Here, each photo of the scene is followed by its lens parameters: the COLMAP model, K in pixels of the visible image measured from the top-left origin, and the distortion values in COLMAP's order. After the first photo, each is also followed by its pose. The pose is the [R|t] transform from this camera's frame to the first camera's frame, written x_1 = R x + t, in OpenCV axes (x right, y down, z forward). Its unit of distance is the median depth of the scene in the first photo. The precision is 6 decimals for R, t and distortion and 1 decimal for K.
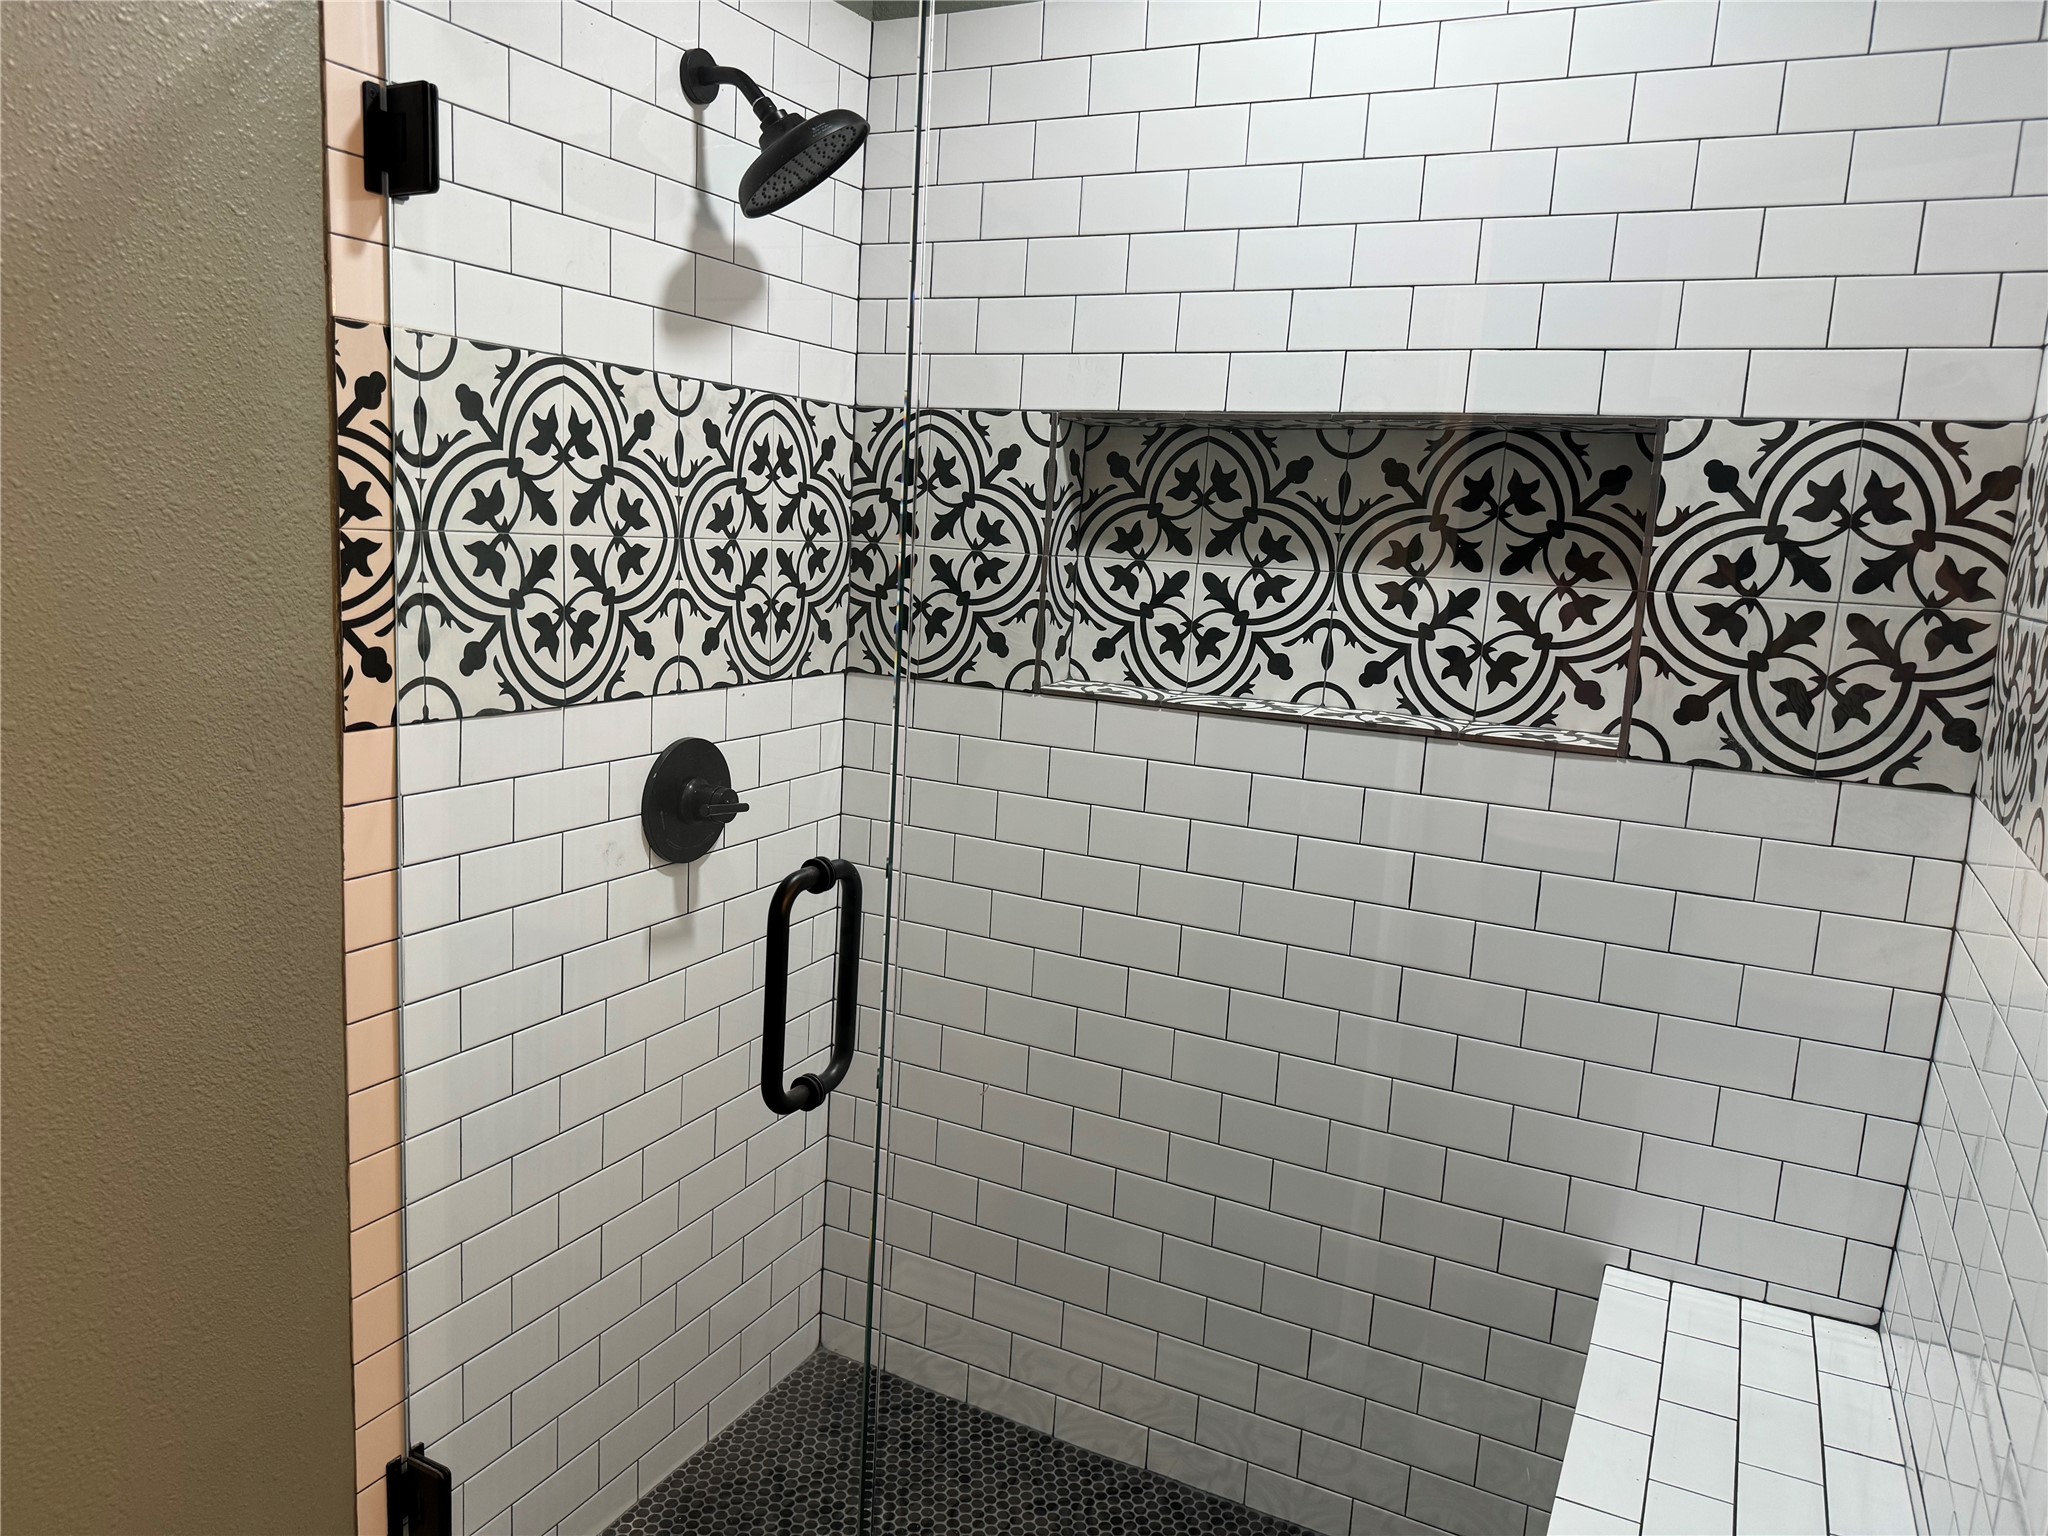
lens RADIAL K [[1459.8, 0, 1023.9], [0, 1459.8, 778.5], [0, 0, 1]] dist [0.075134, -0.091510]
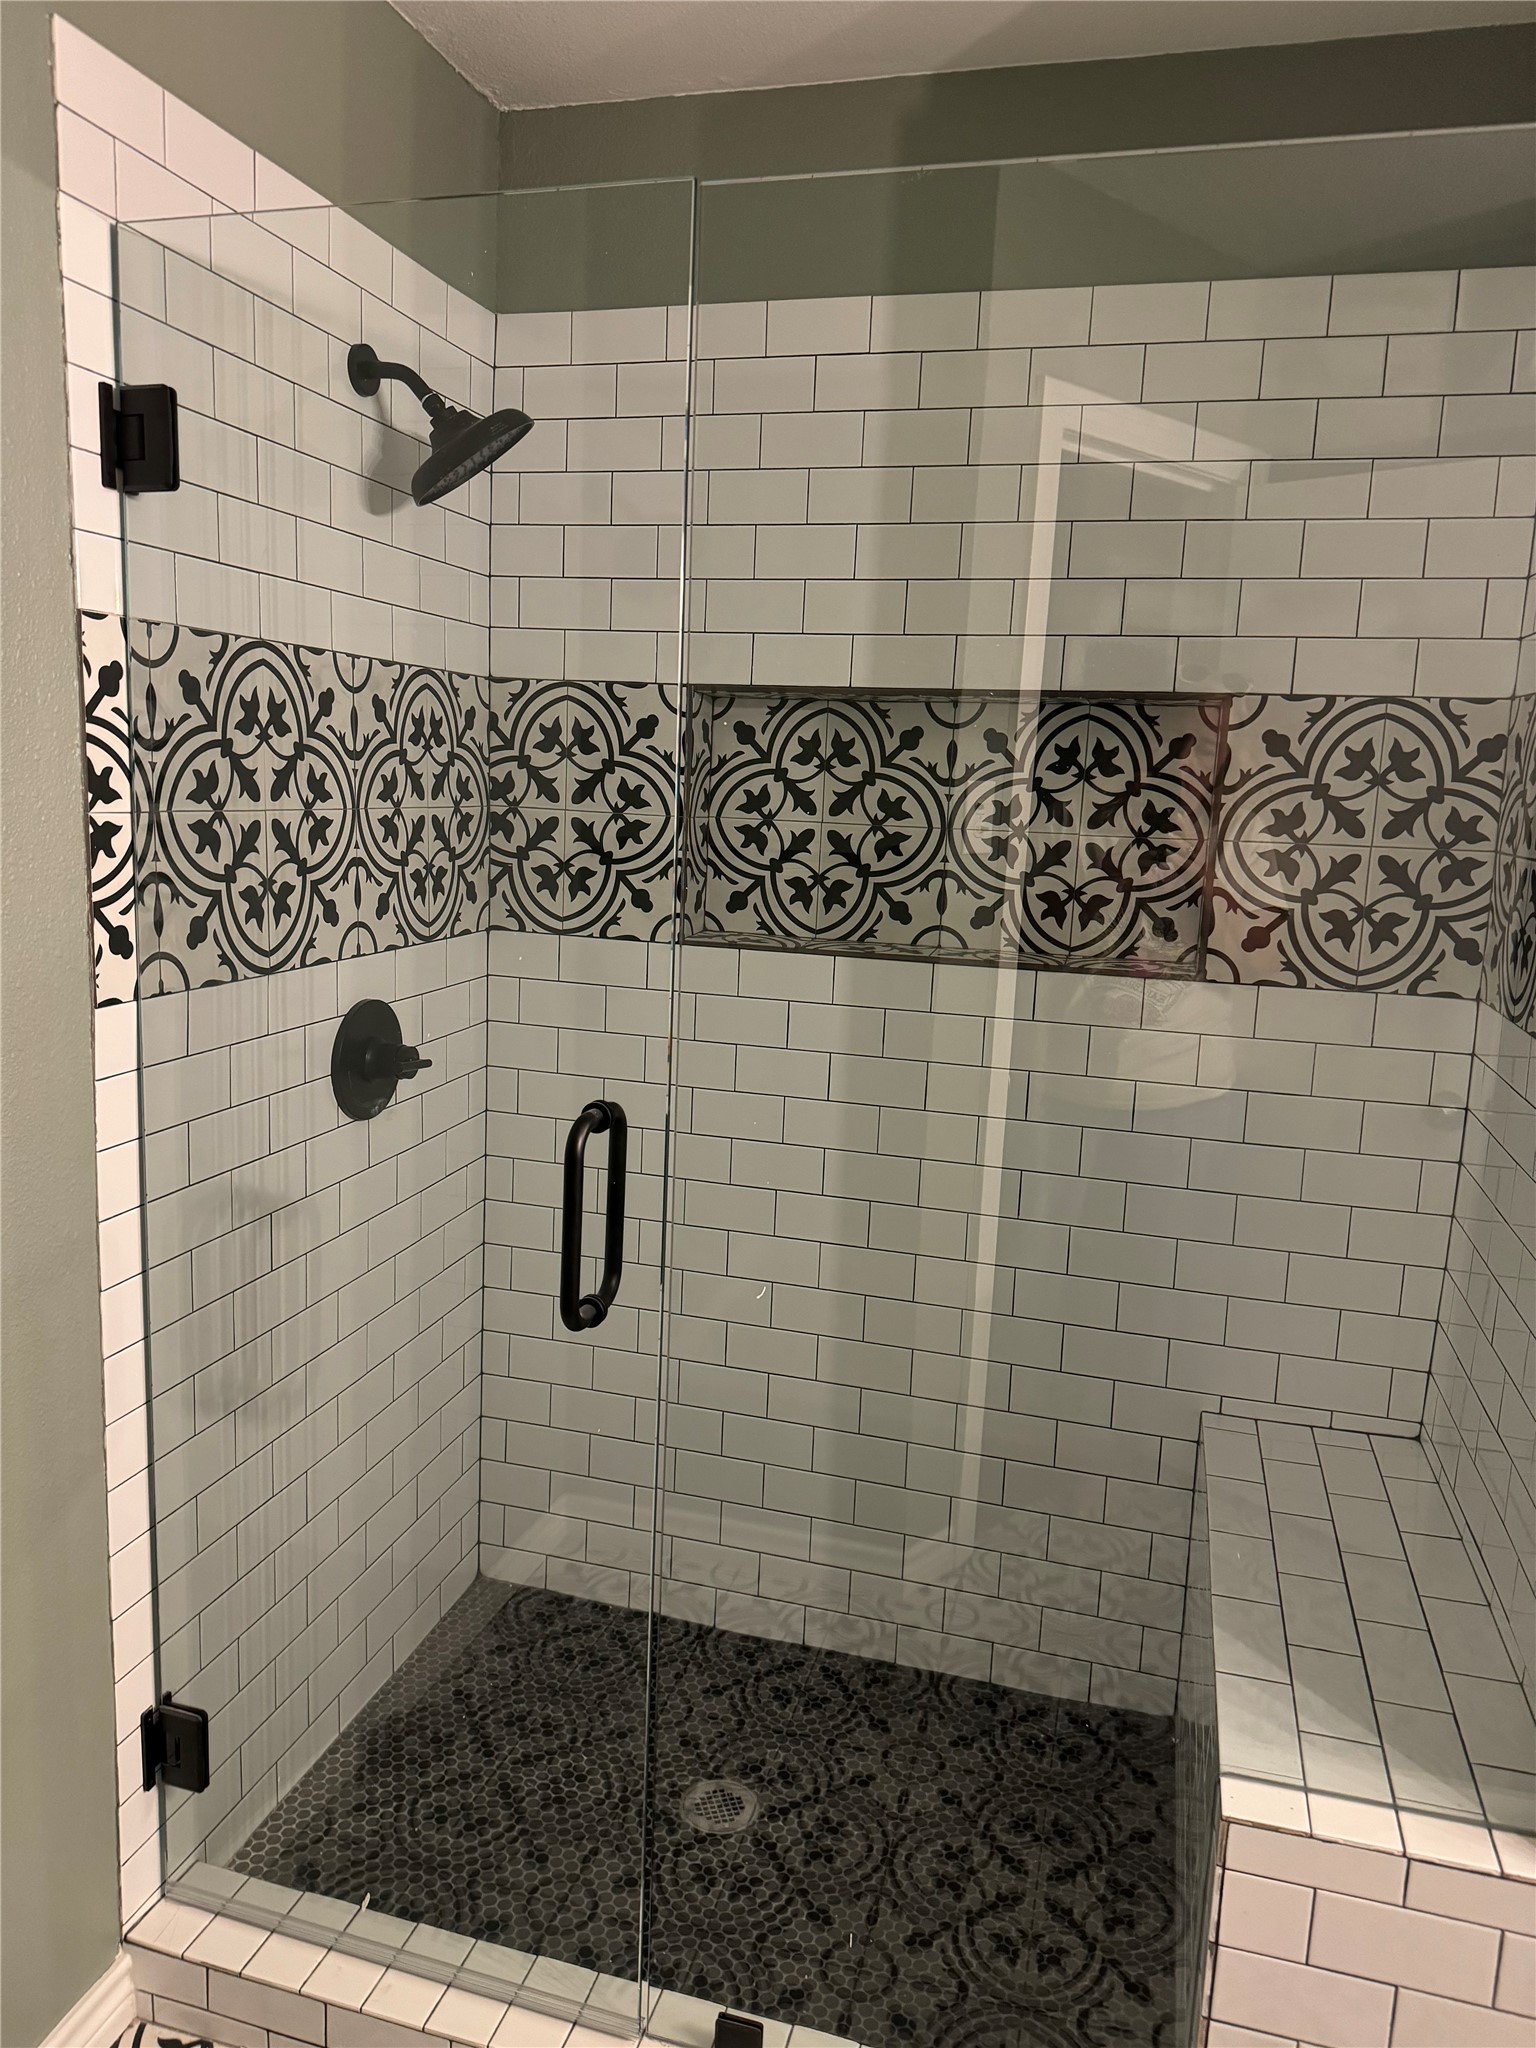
lens RADIAL K [[1459.8, 0, 772.0], [0, 1459.8, 1033.9], [0, 0, 1]] dist [0.075134, -0.091510]
pose [[0.980353, -0.048523, 0.191189, -0.162827], [0.046725, 0.998811, 0.013901, -0.004701], [-0.191637, -0.004694, 0.981455, -0.092255]]
